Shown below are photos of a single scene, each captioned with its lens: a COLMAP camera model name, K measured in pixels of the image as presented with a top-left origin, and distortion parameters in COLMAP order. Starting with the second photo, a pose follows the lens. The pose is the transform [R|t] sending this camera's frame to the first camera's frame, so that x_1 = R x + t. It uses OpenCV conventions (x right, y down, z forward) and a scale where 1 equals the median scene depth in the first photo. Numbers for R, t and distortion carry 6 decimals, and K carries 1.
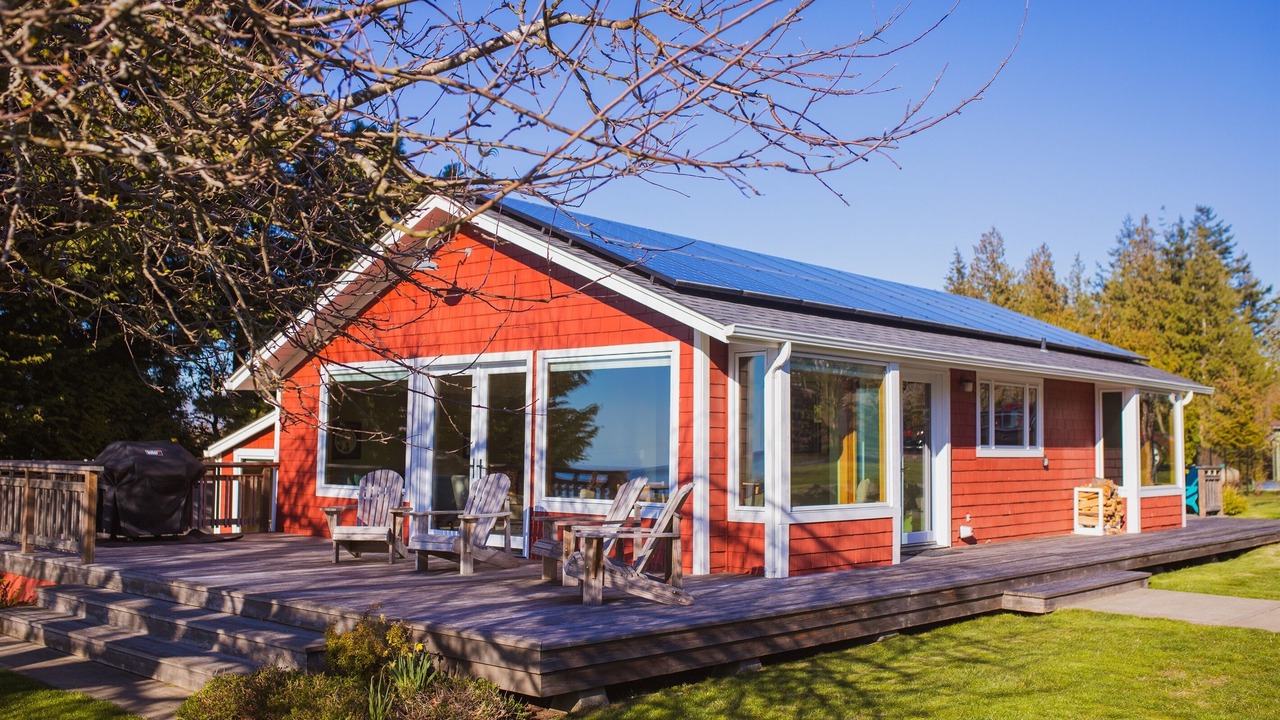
lens RADIAL K [[1232.0, 0, 640.0], [0, 1232.0, 360.0], [0, 0, 1]] dist [-0.038497, 0.039147]
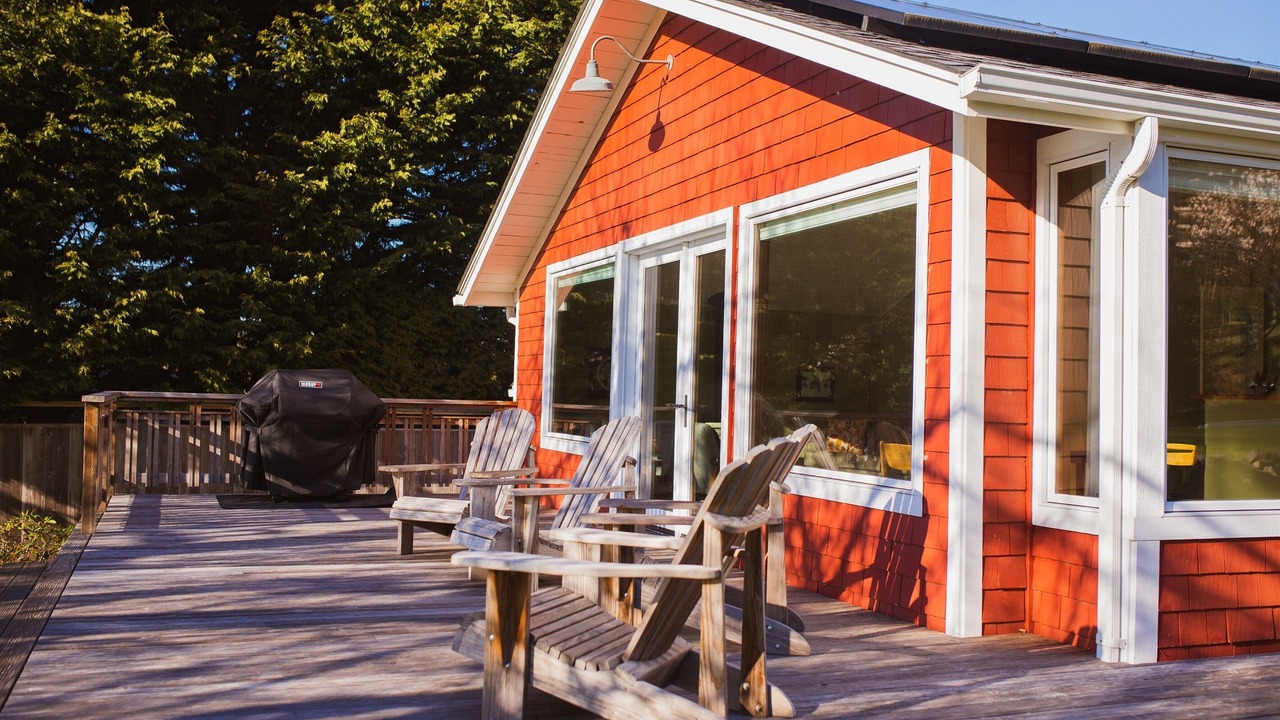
lens RADIAL K [[1232.0, 0, 640.0], [0, 1232.0, 360.0], [0, 0, 1]] dist [-0.038497, 0.039147]
pose [[0.897236, -0.002440, -0.441545, 0.132791], [0.017631, 0.999385, 0.030304, 0.048005], [0.441199, -0.034974, 0.896727, 0.477994]]
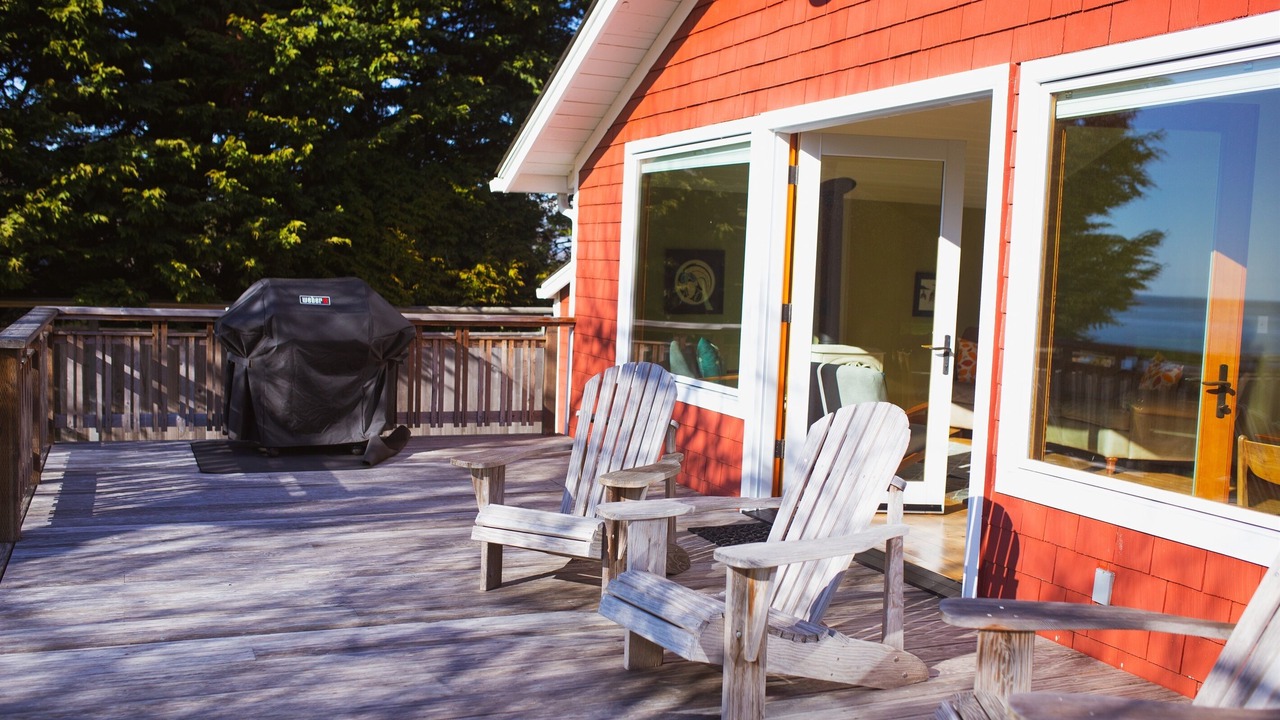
lens RADIAL K [[1232.0, 0, 640.0], [0, 1232.0, 360.0], [0, 0, 1]] dist [-0.038497, 0.039147]
pose [[0.910469, 0.052111, -0.410282, -0.034520], [0.004957, 0.990584, 0.136819, 0.030754], [0.413548, -0.126603, 0.901637, 0.634202]]
